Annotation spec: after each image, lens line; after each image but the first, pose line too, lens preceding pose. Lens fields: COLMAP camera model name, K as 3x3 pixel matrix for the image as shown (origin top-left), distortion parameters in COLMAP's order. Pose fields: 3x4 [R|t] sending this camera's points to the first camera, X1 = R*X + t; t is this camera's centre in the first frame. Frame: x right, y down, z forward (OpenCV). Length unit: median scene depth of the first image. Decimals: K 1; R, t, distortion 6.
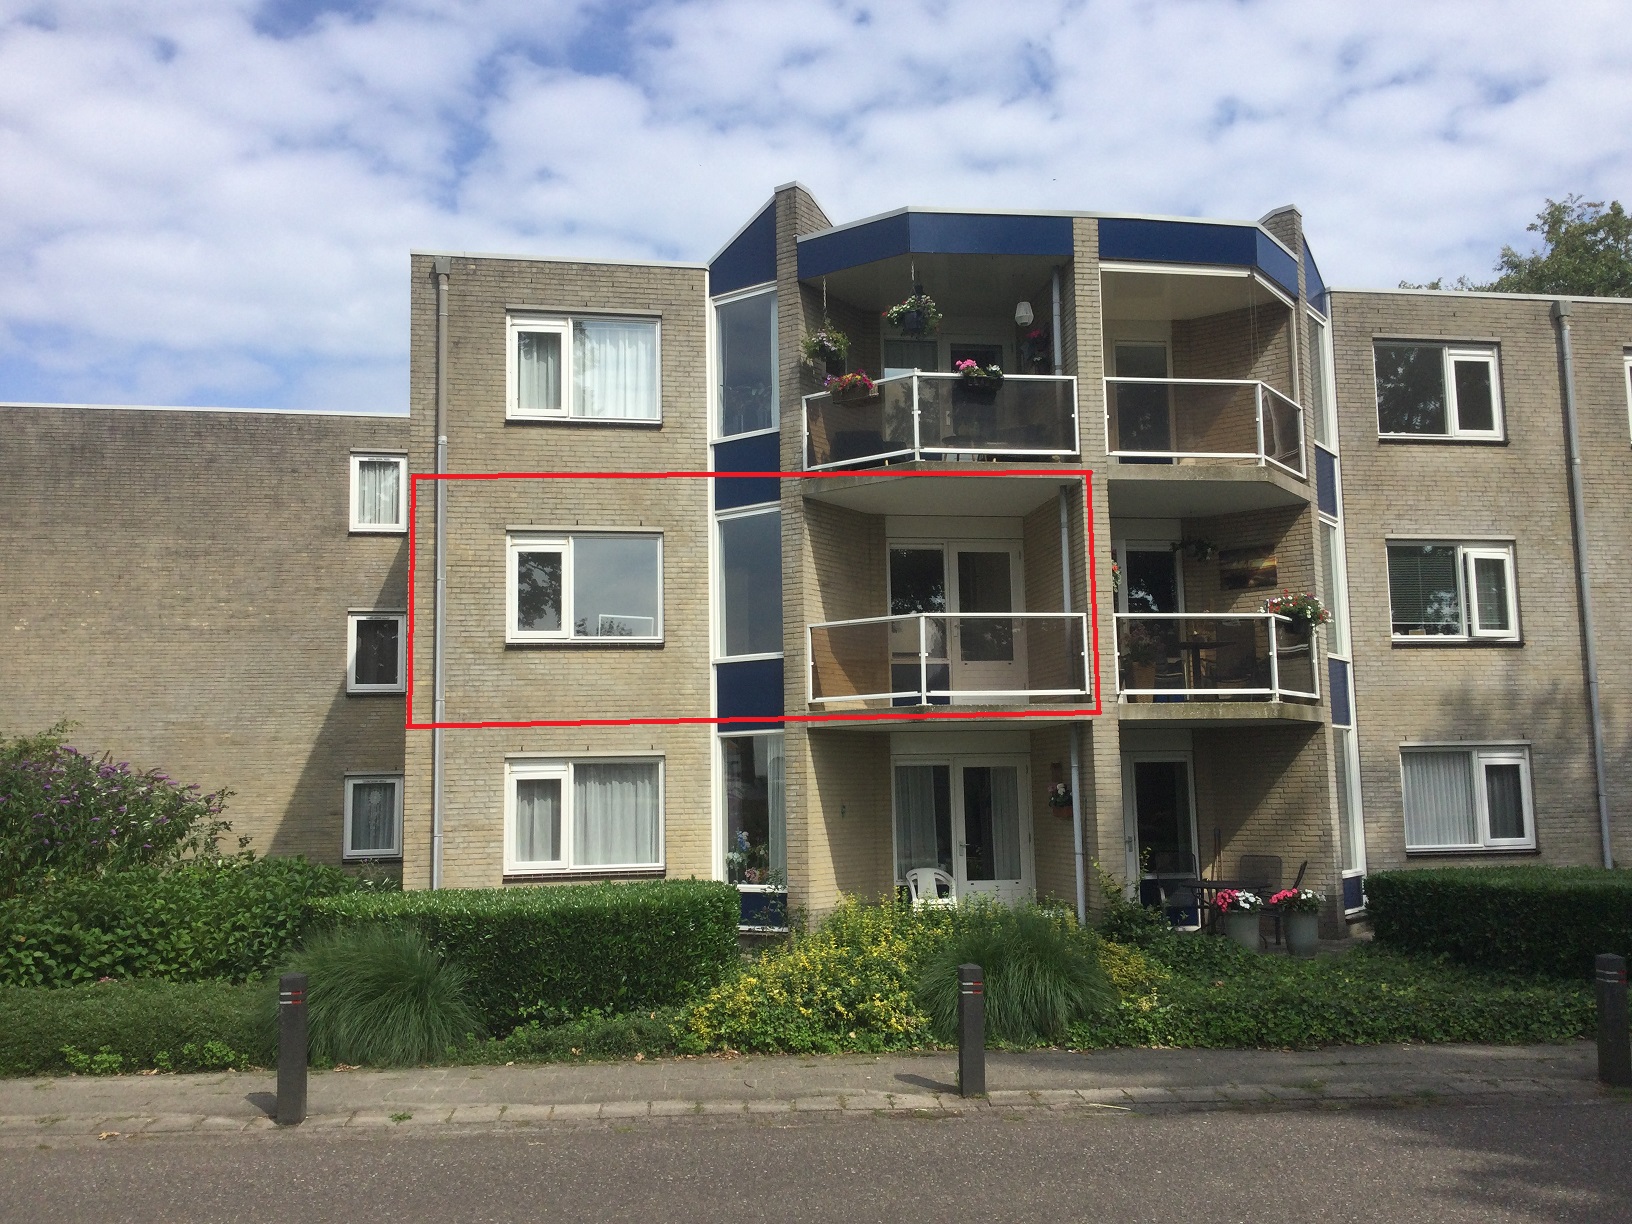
lens RADIAL K [[1470.2, 0, 815.7], [0, 1470.2, 626.5], [0, 0, 1]] dist [0.047711, -0.101148]
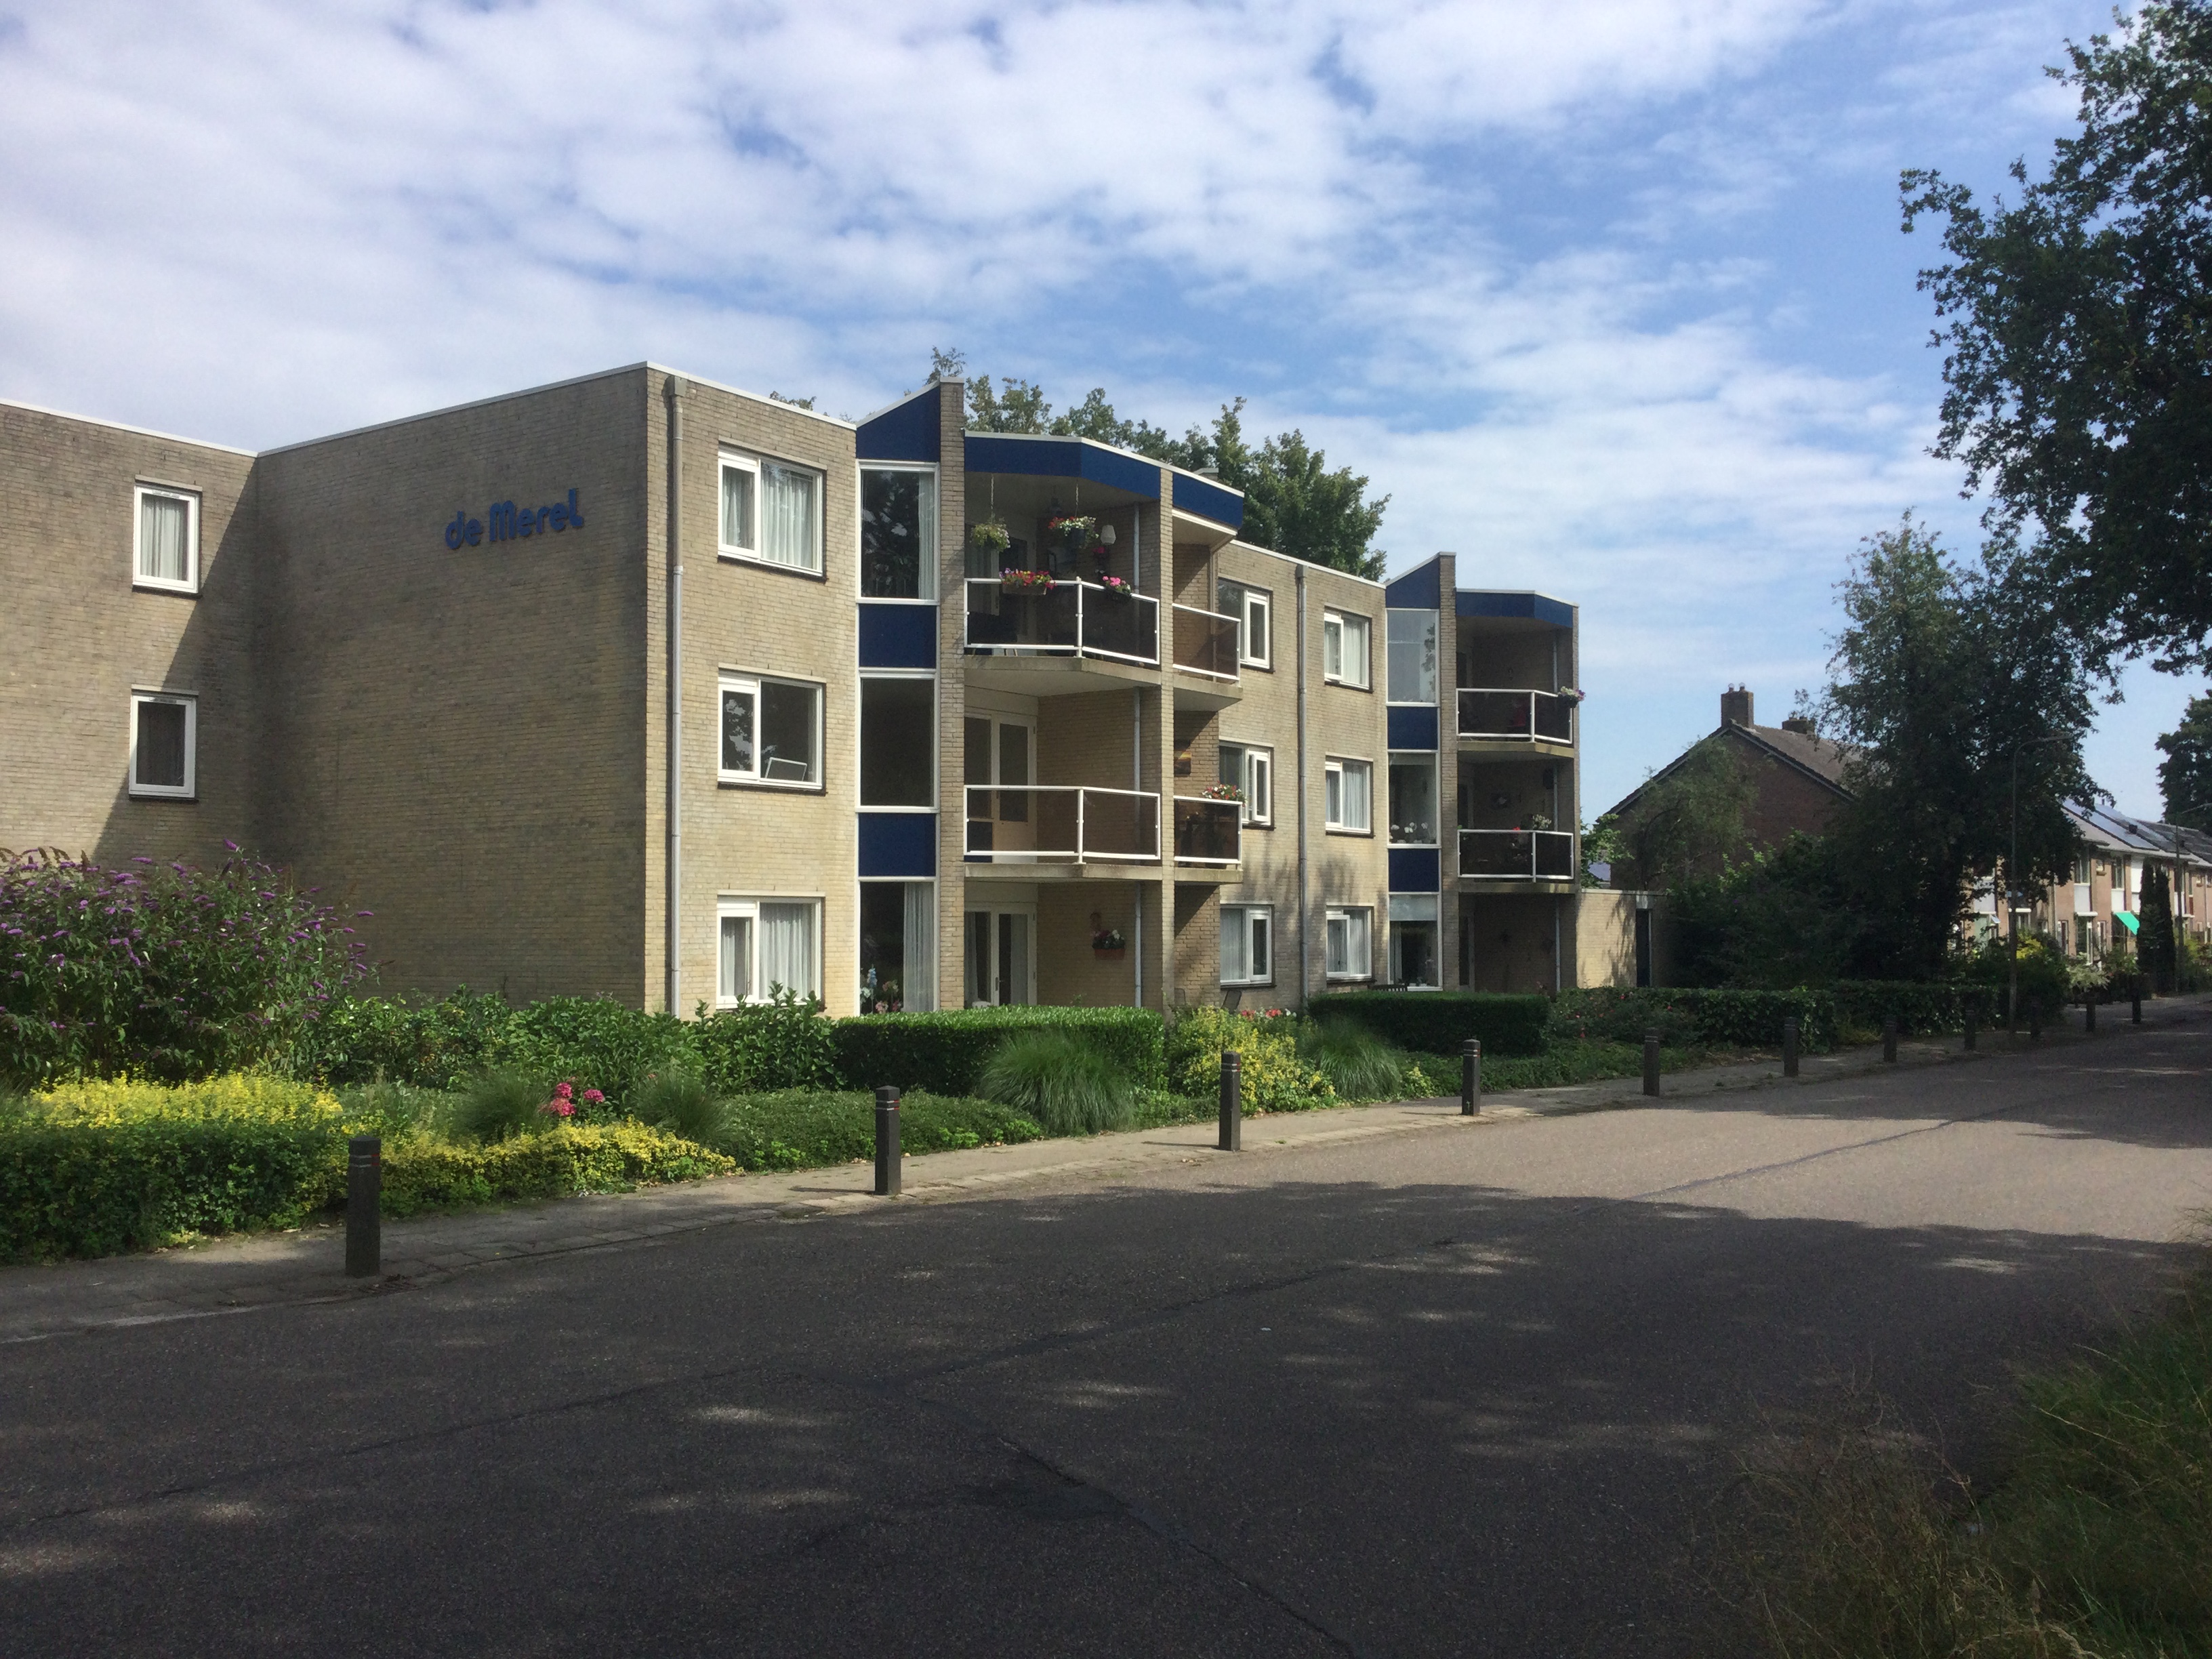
lens RADIAL K [[1992.6, 0, 1110.1], [0, 1992.6, 845.2], [0, 0, 1]] dist [0.047711, -0.101148]
pose [[0.699138, 0.047436, 0.713412, -0.948745], [-0.093624, 0.995279, 0.025572, -0.004998], [-0.708831, -0.084671, 0.700278, -0.140460]]
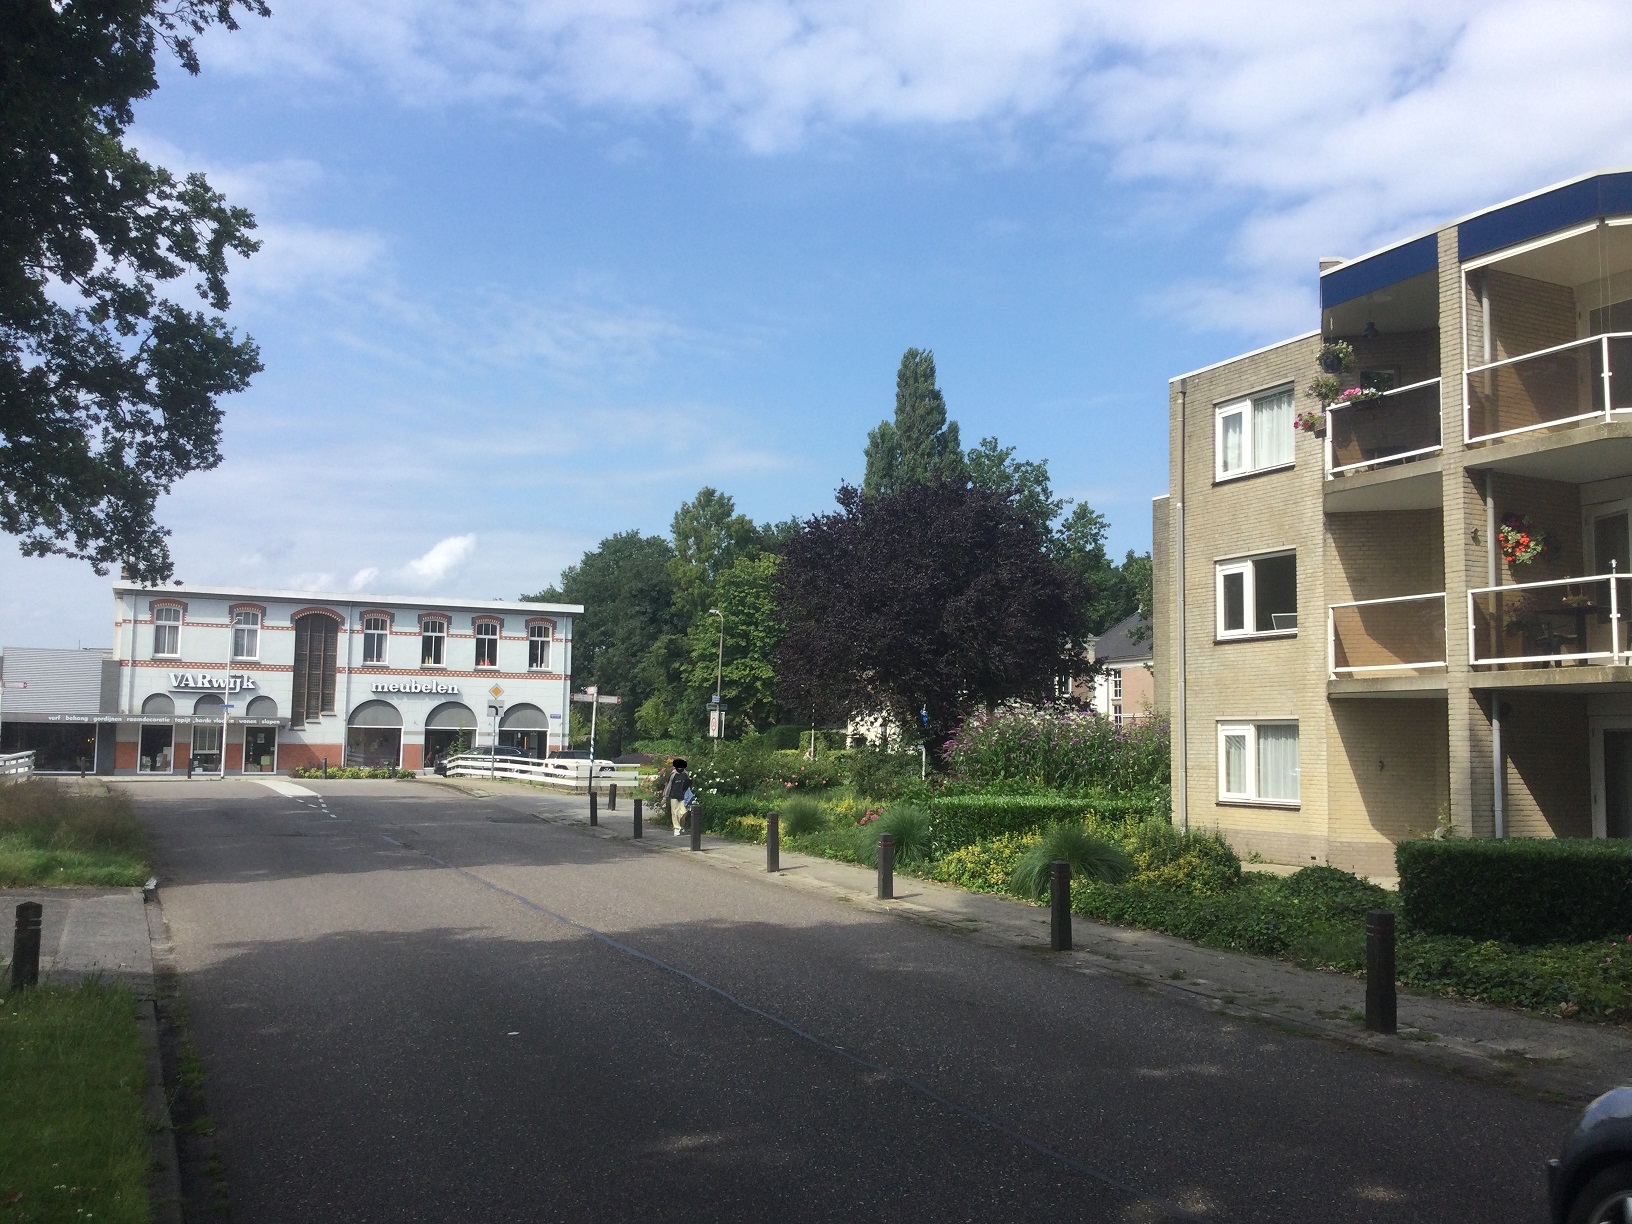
lens RADIAL K [[1470.2, 0, 815.1], [0, 1470.2, 624.5], [0, 0, 1]] dist [0.047711, -0.101148]
pose [[0.297298, -0.059423, -0.952934, 0.998020], [0.095409, 0.994915, -0.032275, 0.004970], [0.950006, -0.081323, 0.301455, 0.187921]]
